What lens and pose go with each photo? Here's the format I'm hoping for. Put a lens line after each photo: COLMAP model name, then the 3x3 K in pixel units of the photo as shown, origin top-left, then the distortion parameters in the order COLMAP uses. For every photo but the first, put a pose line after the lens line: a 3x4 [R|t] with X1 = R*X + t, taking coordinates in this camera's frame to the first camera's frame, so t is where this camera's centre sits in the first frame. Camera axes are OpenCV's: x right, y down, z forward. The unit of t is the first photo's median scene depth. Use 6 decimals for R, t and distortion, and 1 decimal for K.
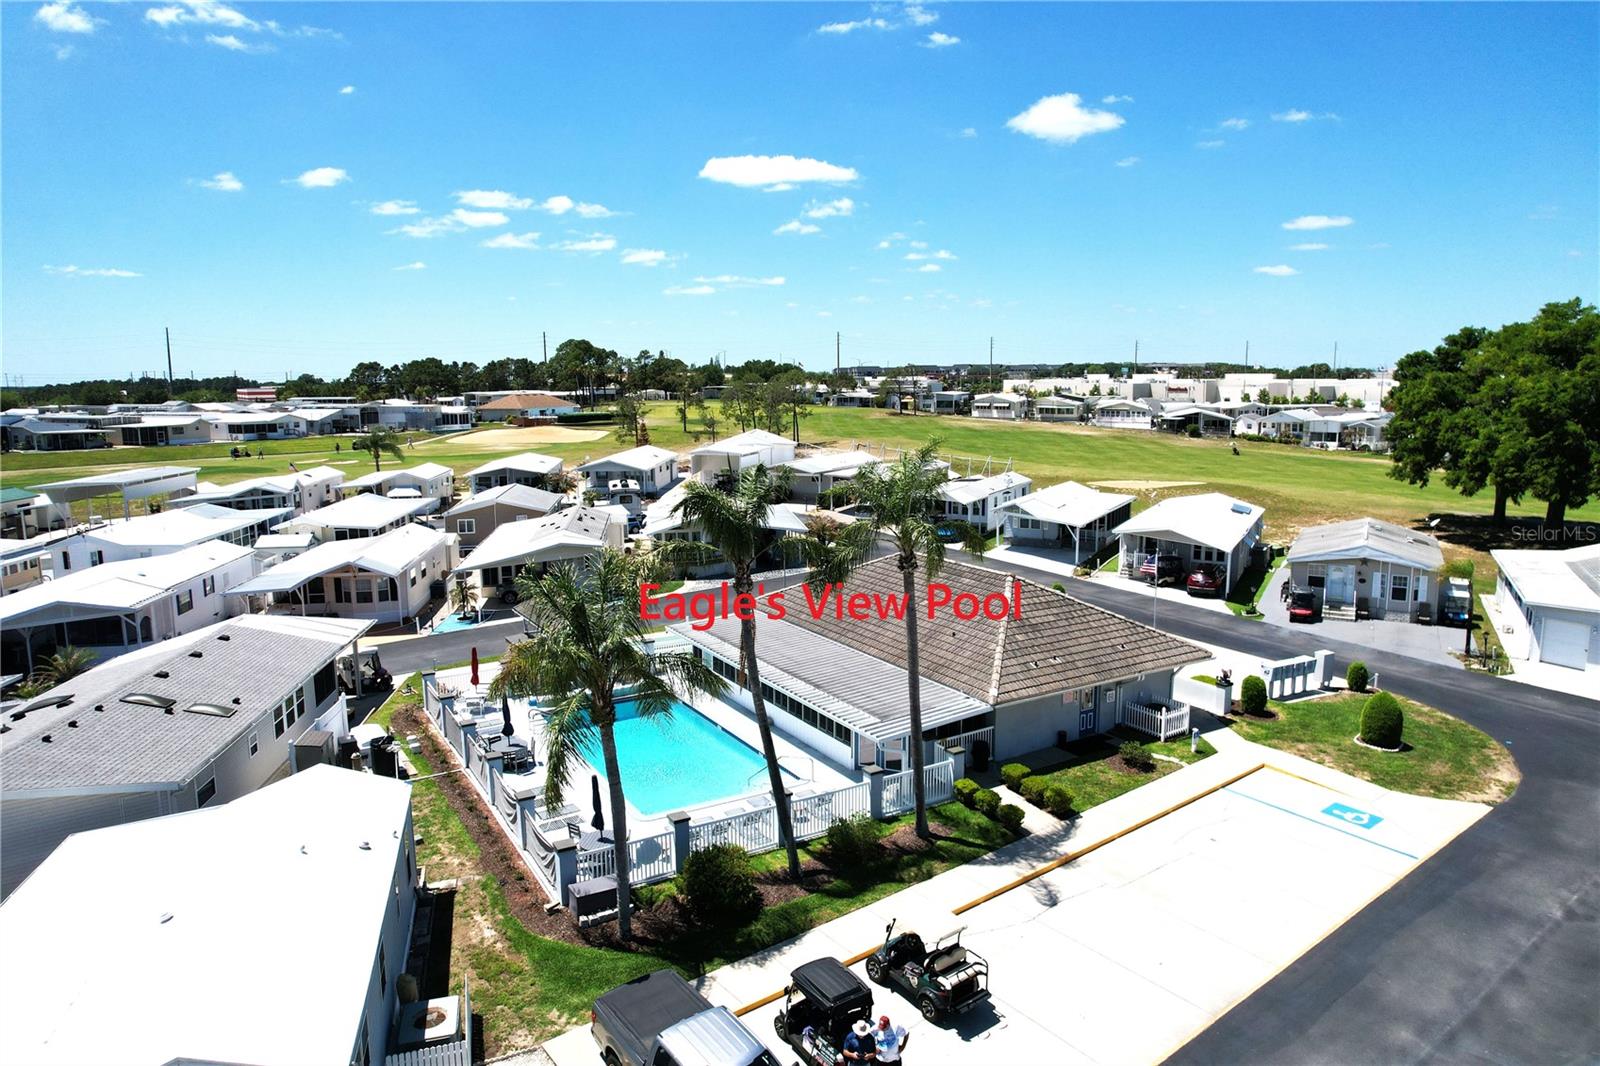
lens RADIAL K [[1000.7, 0, 800.0], [0, 1000.7, 533.0], [0, 0, 1]] dist [-0.039287, 0.001410]
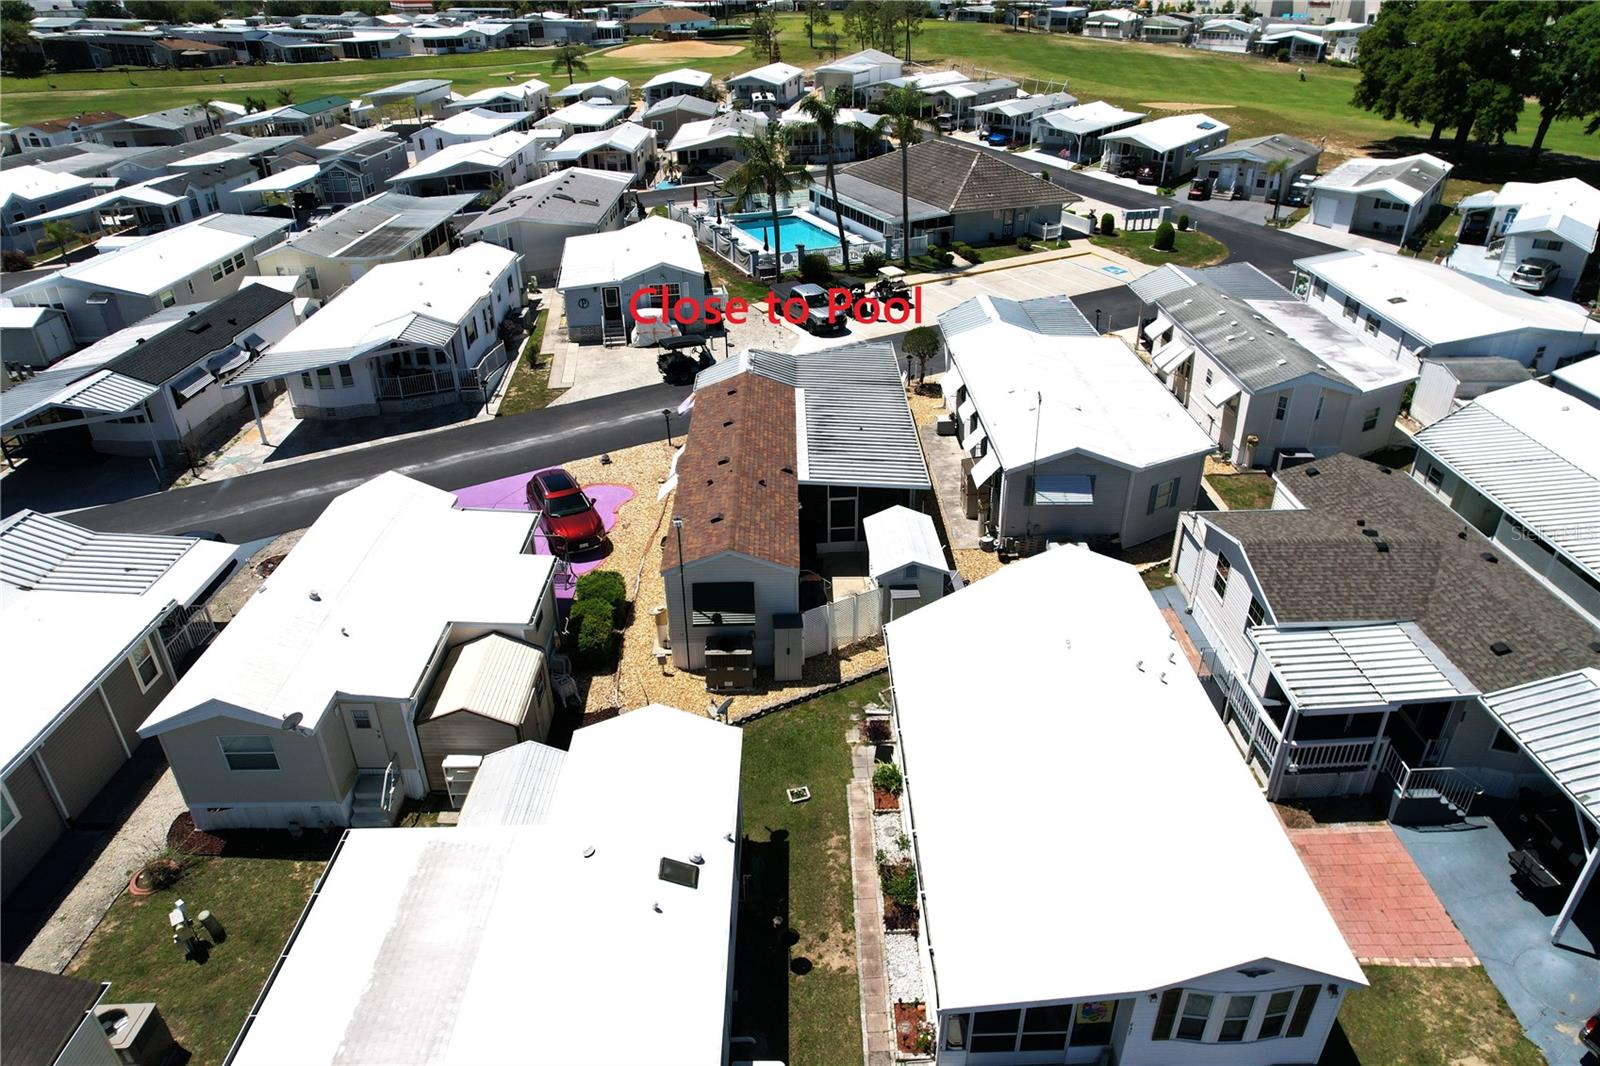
lens RADIAL K [[1004.6, 0, 800.0], [0, 1004.6, 533.0], [0, 0, 1]] dist [-0.084943, 0.071197]
pose [[0.992060, 0.064147, -0.108179, 0.047829], [-0.021489, 0.933956, 0.356742, 0.020693], [0.123919, -0.351585, 0.927918, -0.384662]]
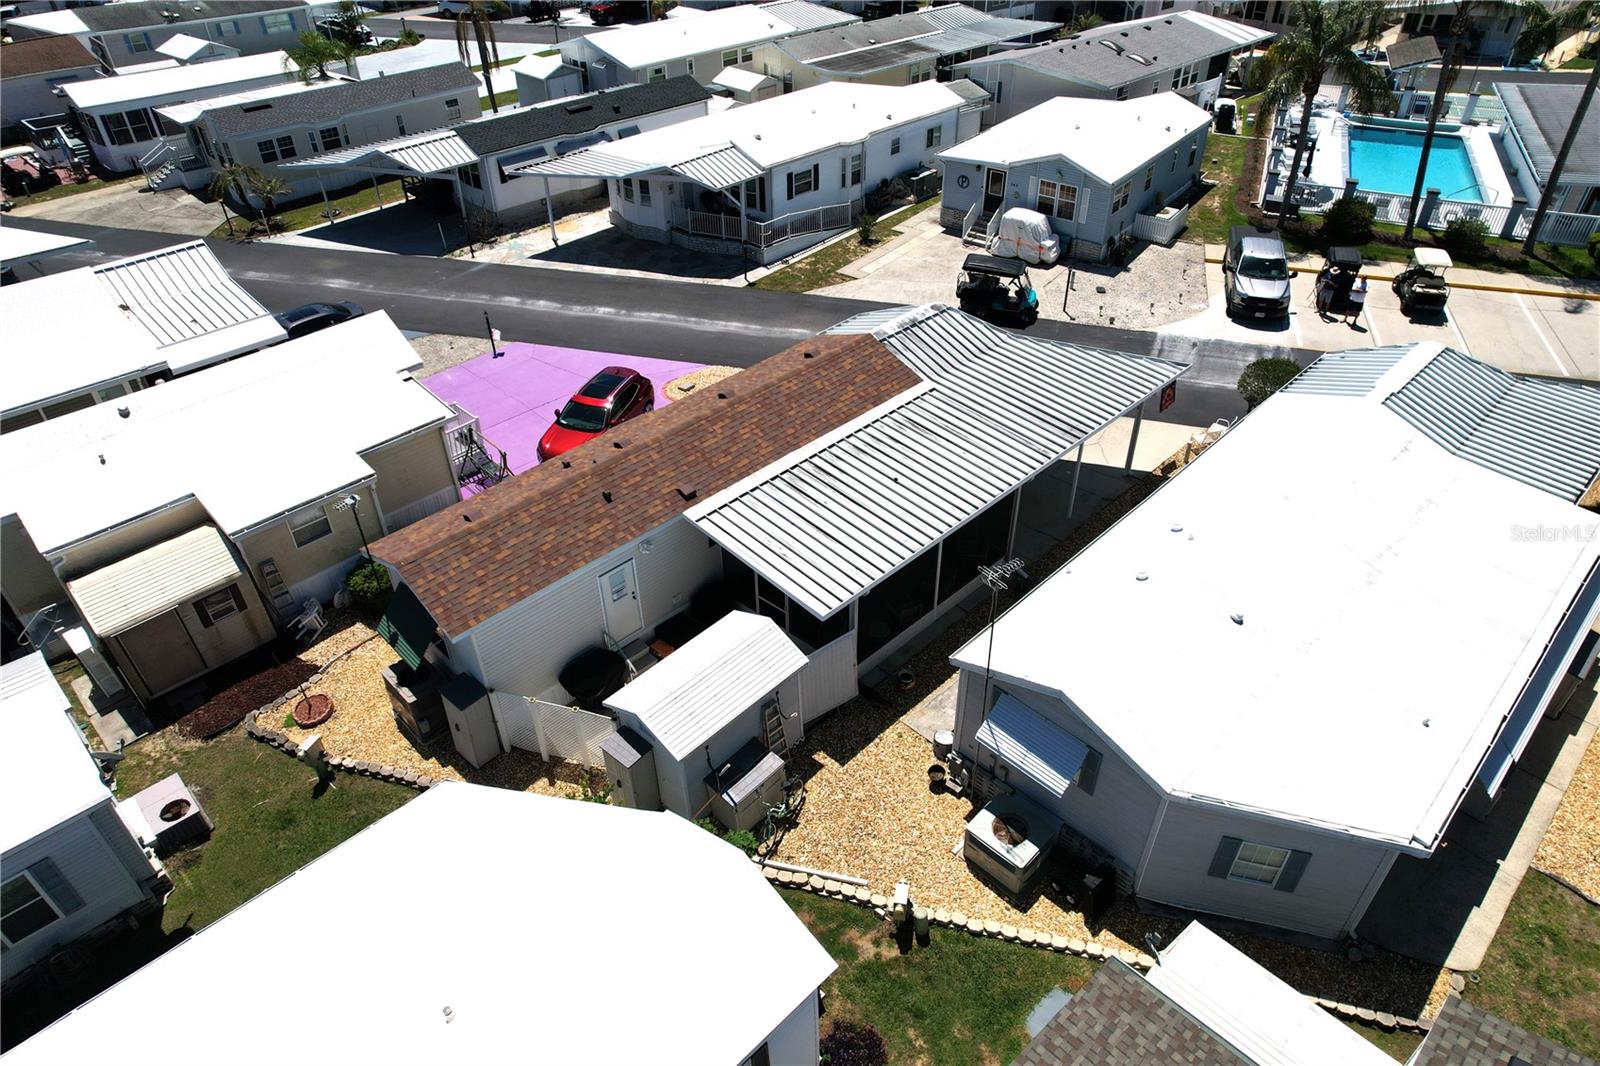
lens RADIAL K [[1000.7, 0, 800.0], [0, 1000.7, 533.0], [0, 0, 1]] dist [-0.039287, 0.001410]
pose [[0.609592, 0.498272, -0.616541, 0.159121], [-0.122712, 0.827697, 0.547594, -0.000994], [0.783160, -0.258152, 0.565701, -0.200848]]
